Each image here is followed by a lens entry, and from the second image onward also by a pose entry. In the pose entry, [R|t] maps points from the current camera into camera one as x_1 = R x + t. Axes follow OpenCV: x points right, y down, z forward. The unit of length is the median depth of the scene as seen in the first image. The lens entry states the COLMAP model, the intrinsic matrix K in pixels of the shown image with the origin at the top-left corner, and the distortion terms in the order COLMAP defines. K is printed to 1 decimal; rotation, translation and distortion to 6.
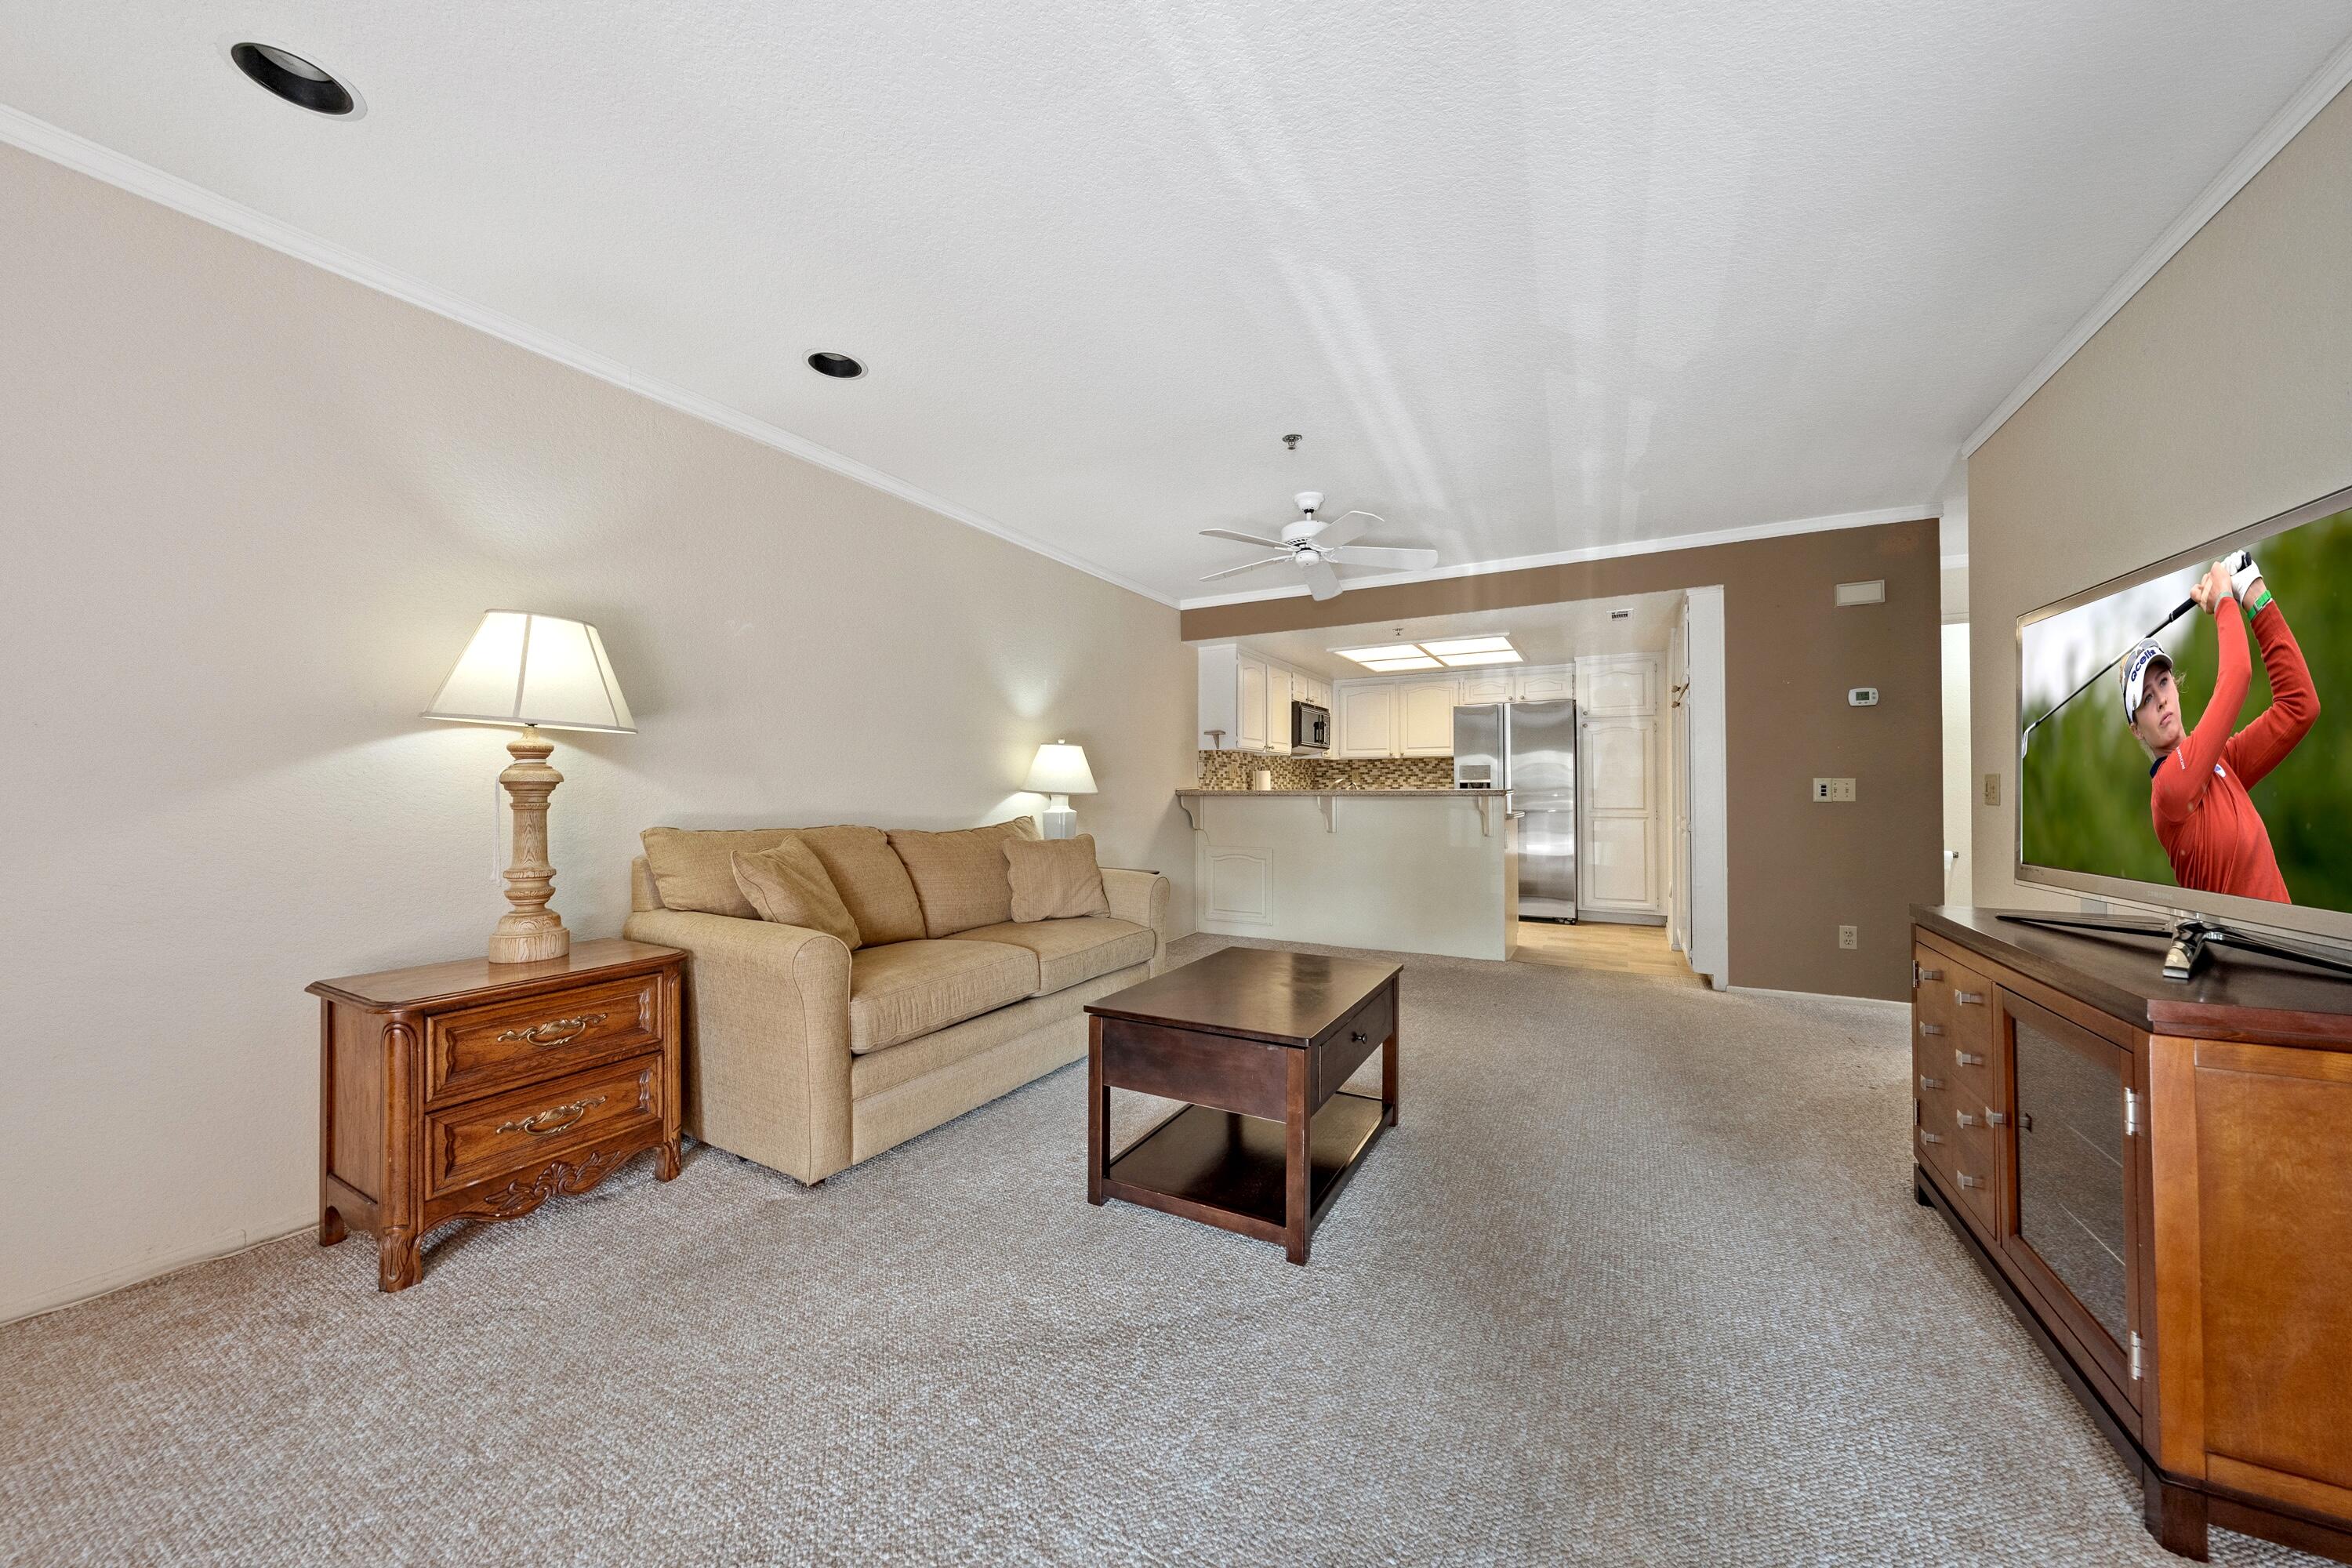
lens RADIAL K [[812.3, 0, 1170.3], [0, 812.3, 780.6], [0, 0, 1]] dist [-0.000776, -0.000046]
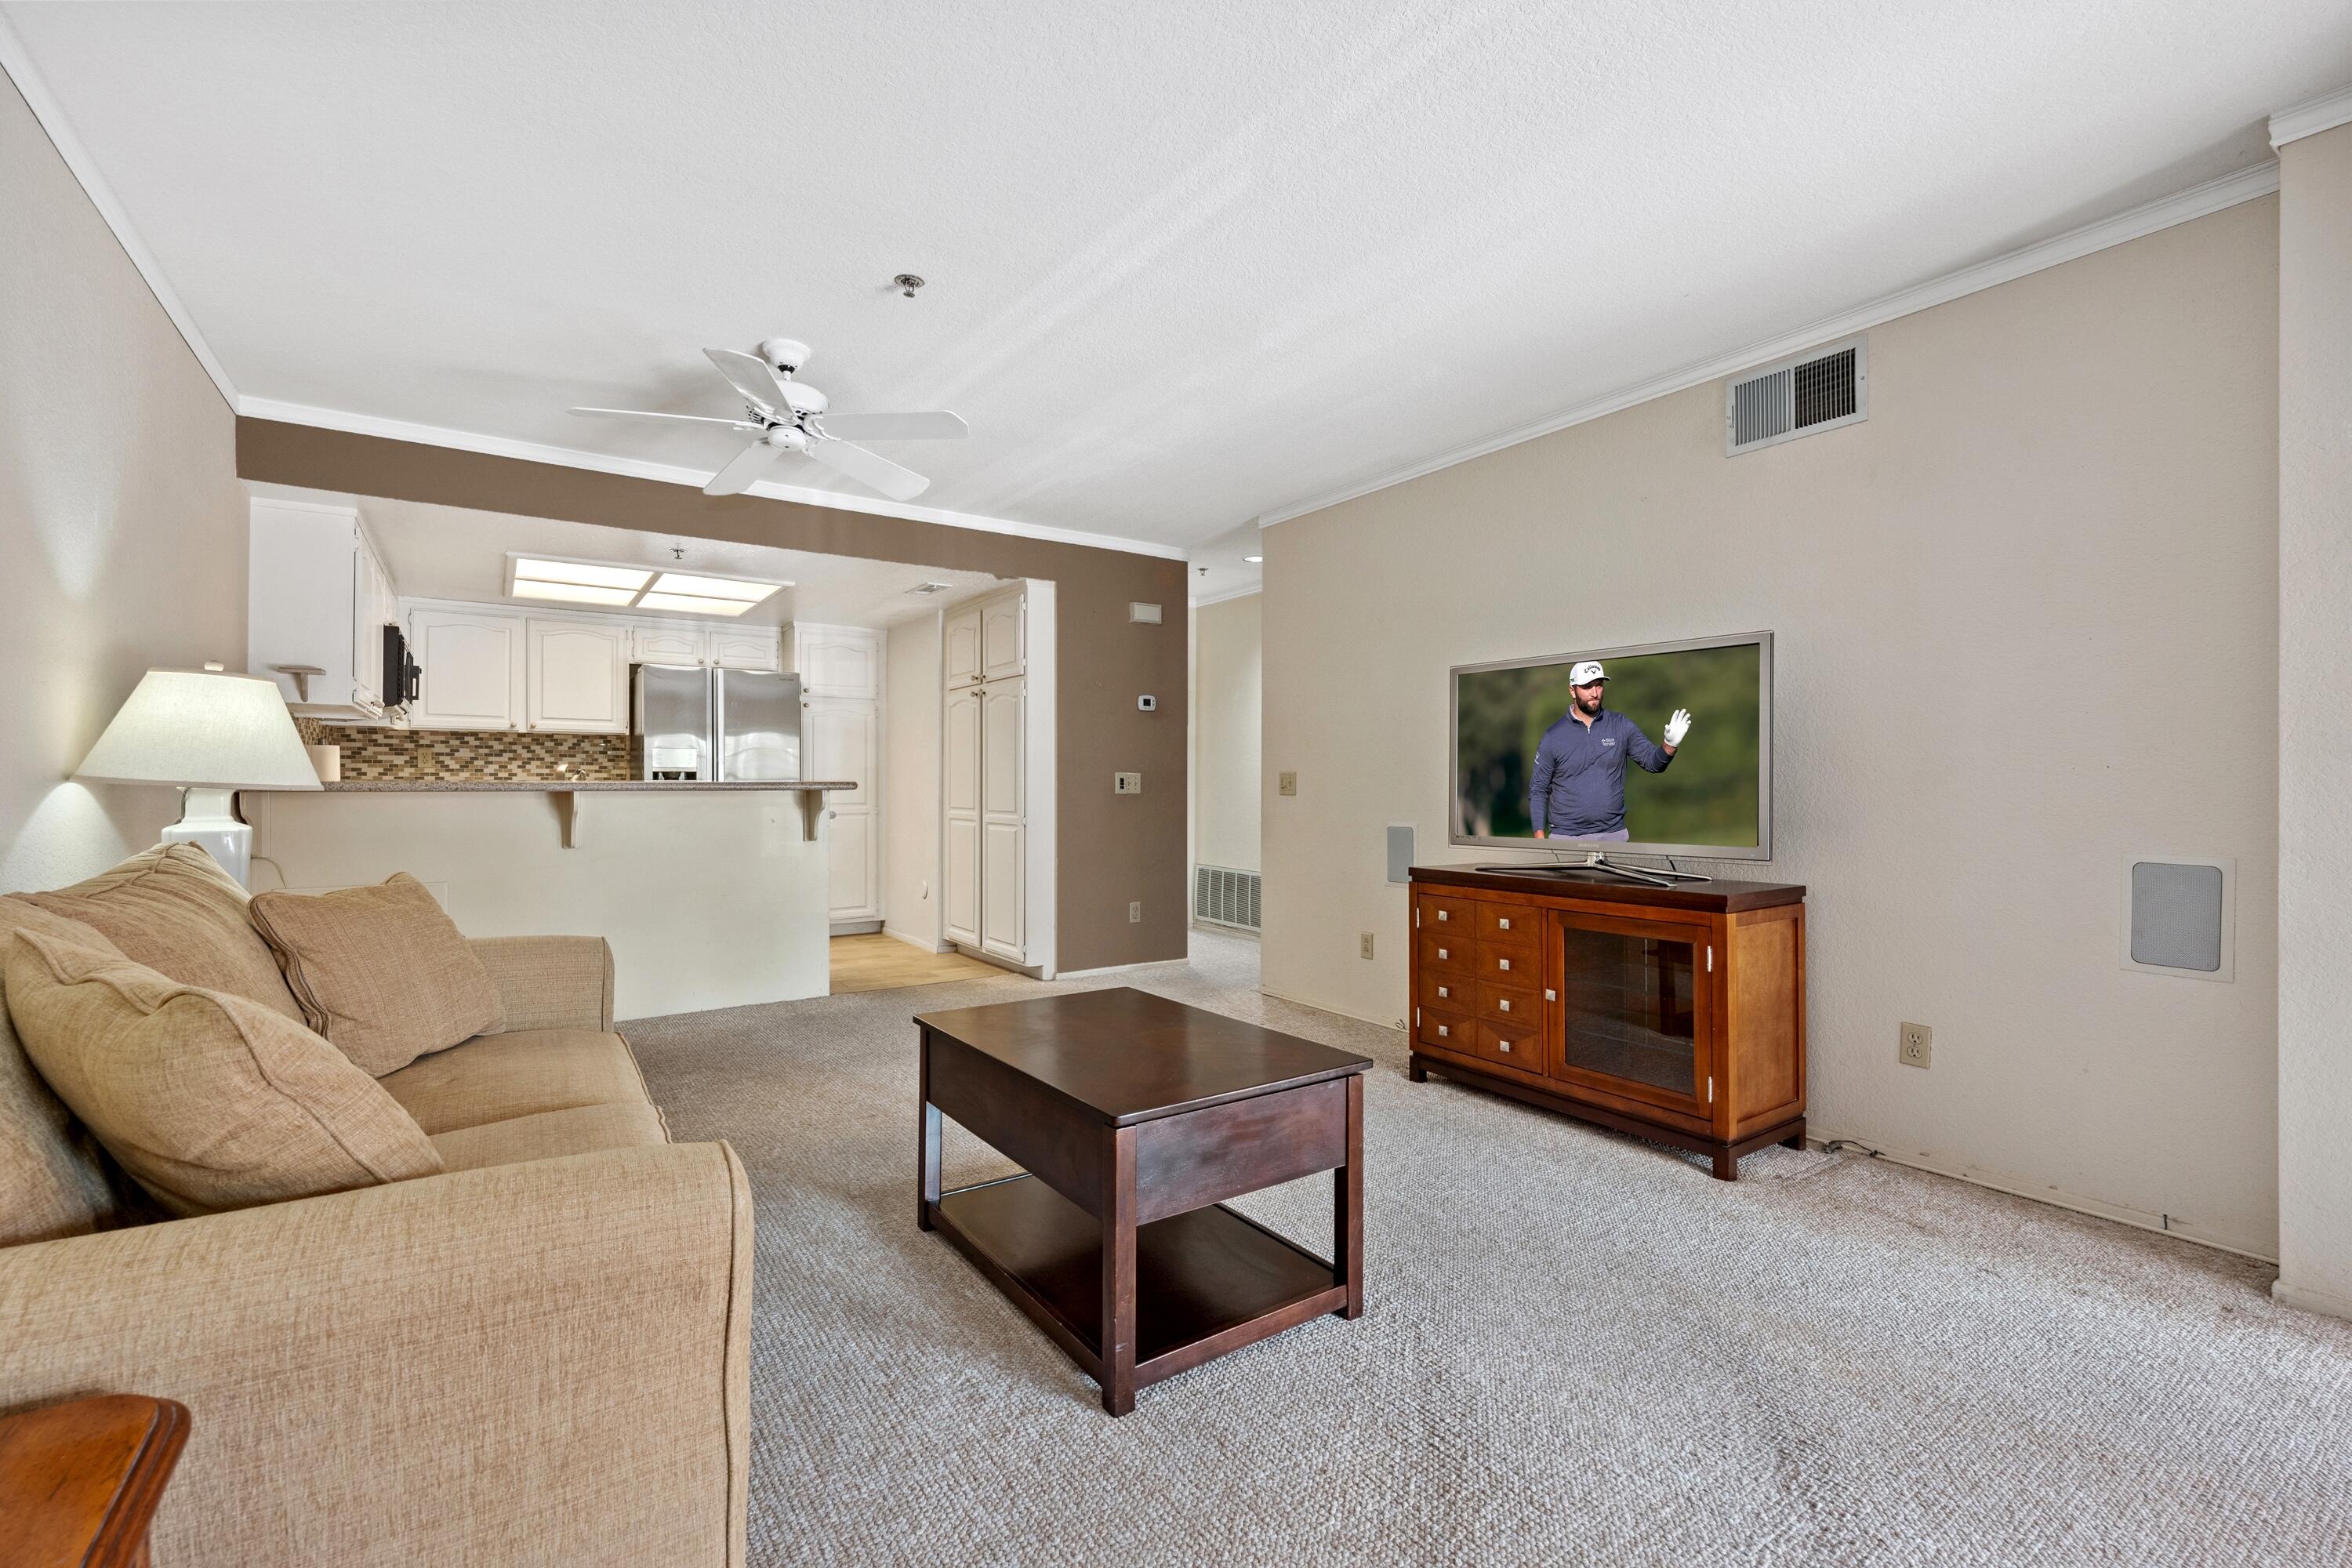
lens RADIAL K [[1017.3, 0, 1173.8], [0, 1017.3, 787.3], [0, 0, 1]] dist [0.003550, 0.000136]
pose [[0.441165, -0.002196, 0.897423, -0.287187], [-0.014120, 0.999856, 0.009388, 0.001887], [-0.897315, -0.016814, 0.441071, 0.214374]]
